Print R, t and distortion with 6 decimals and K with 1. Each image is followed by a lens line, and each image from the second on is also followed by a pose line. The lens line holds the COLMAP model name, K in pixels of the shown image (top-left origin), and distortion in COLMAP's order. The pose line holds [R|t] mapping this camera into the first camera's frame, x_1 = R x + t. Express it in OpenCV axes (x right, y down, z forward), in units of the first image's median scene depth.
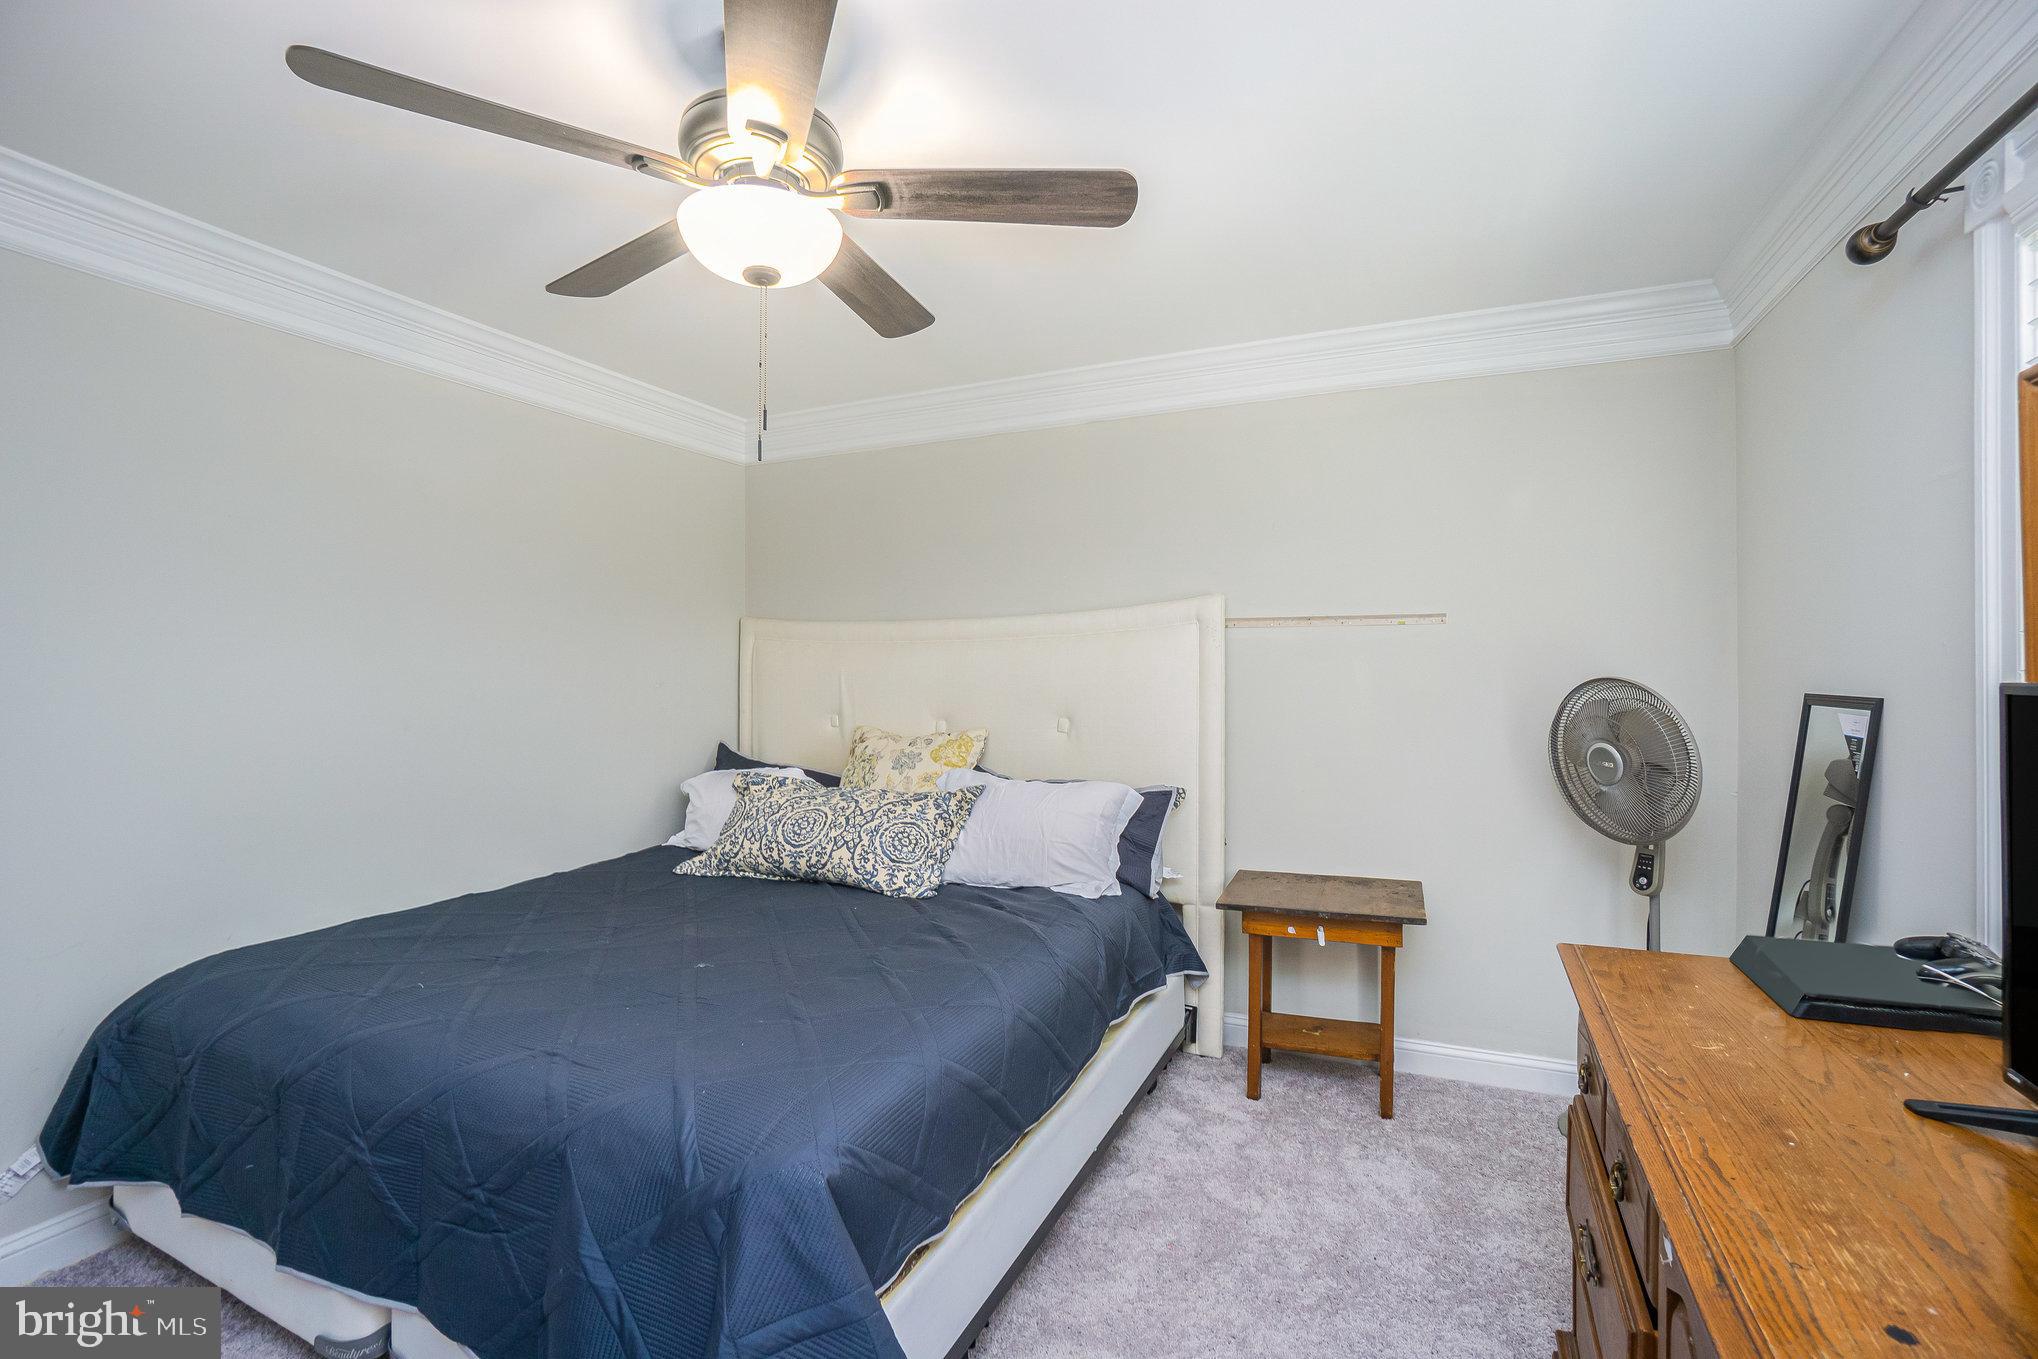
lens RADIAL K [[915.8, 0, 1014.4], [0, 915.8, 676.6], [0, 0, 1]] dist [-0.047554, 0.015161]
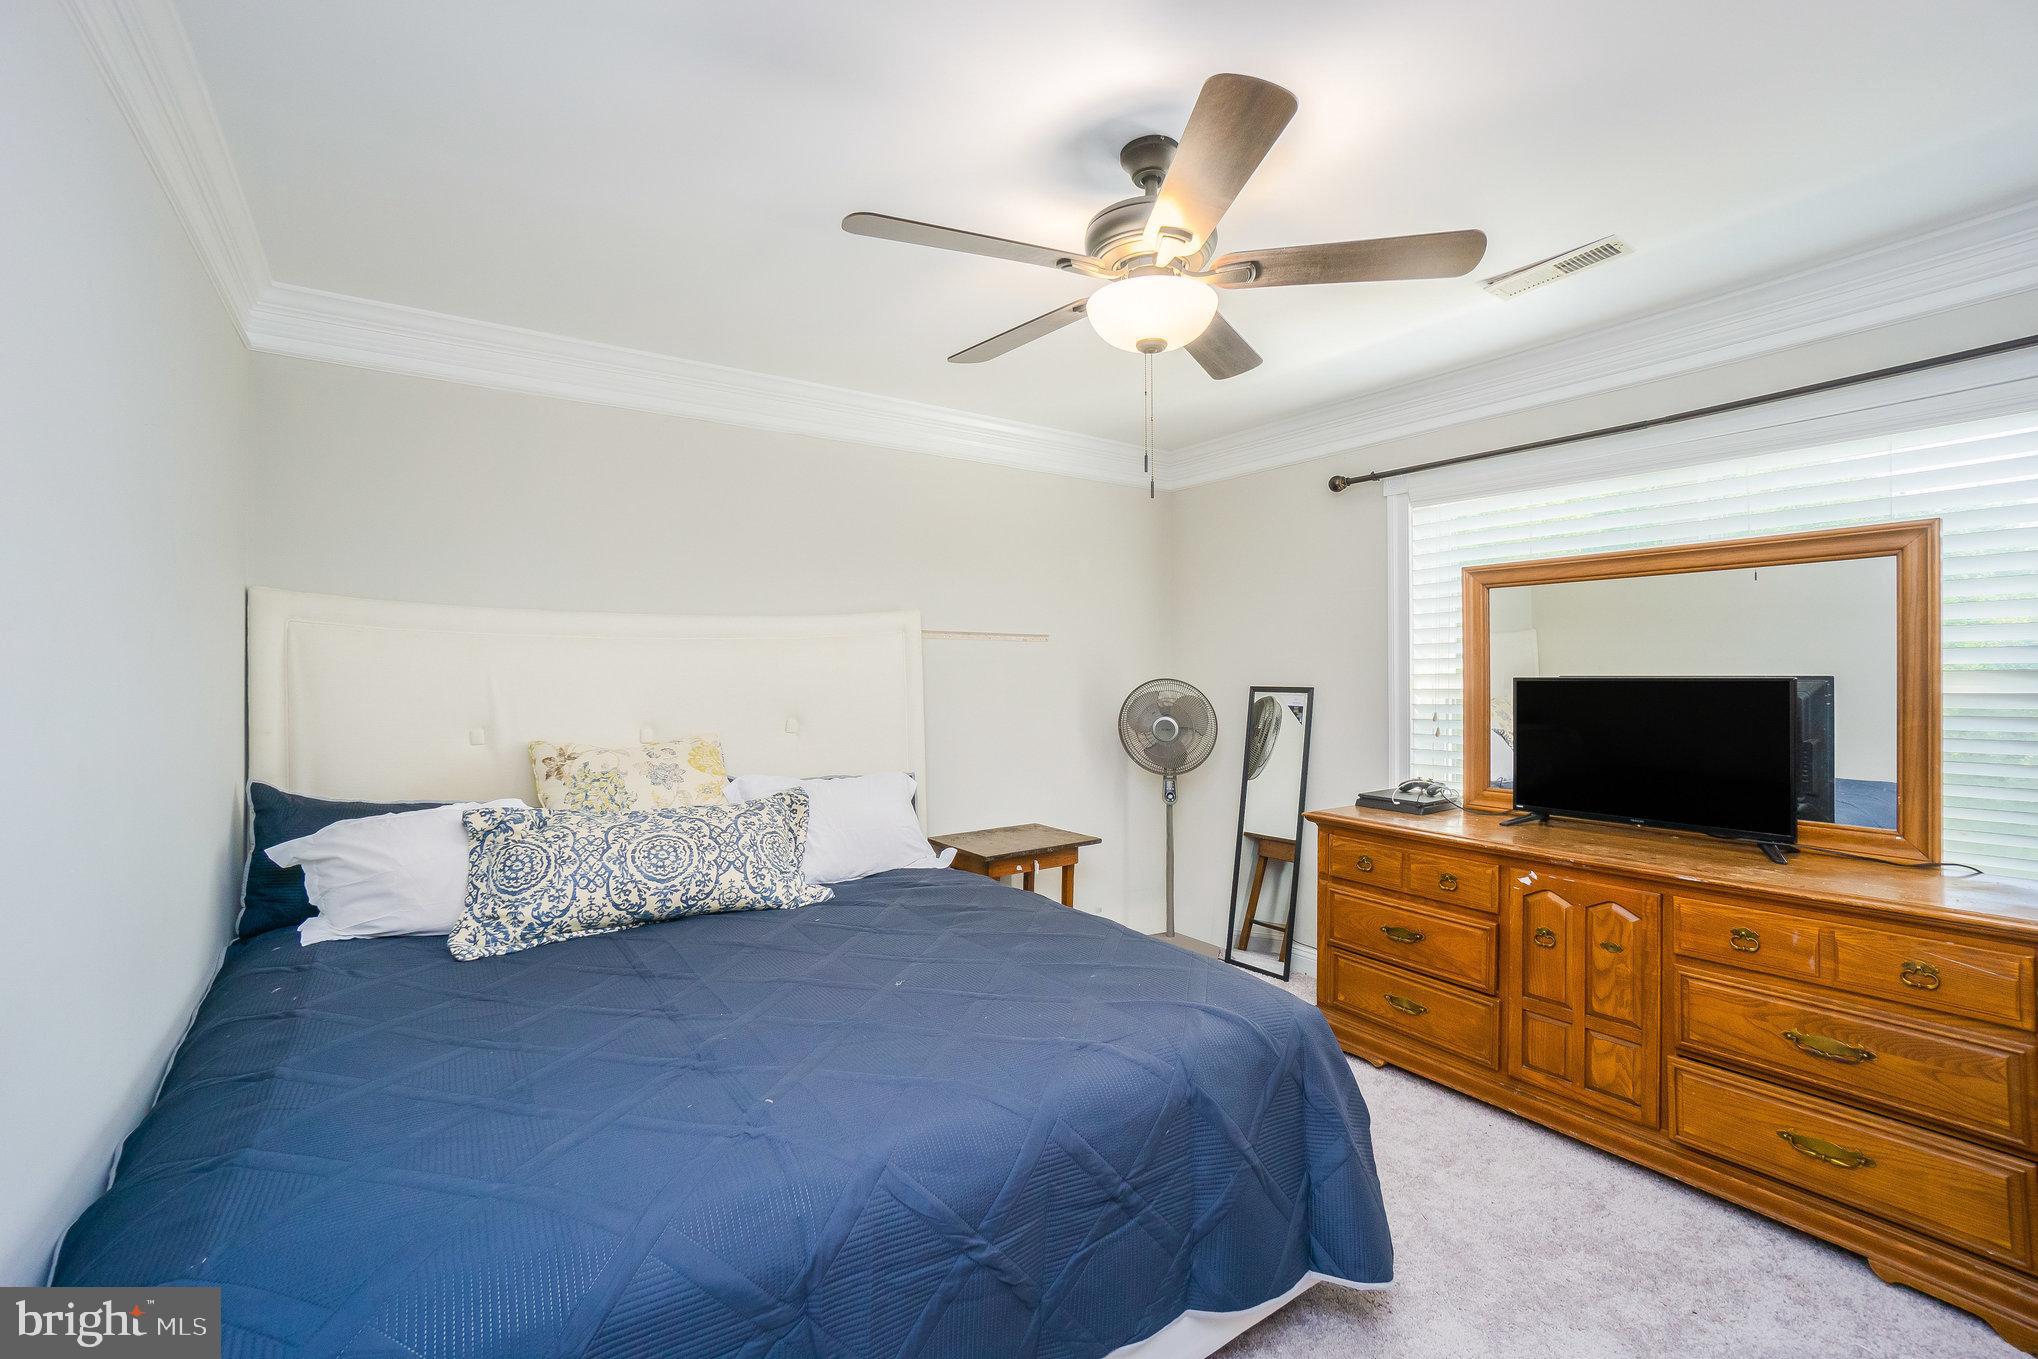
lens RADIAL K [[915.8, 0, 1009.8], [0, 915.8, 685.9], [0, 0, 1]] dist [-0.047554, 0.015161]
pose [[0.500050, -0.005042, 0.865982, -0.828518], [0.002672, 0.999987, 0.004280, 0.005419], [-0.865993, 0.000173, 0.500057, 0.323477]]
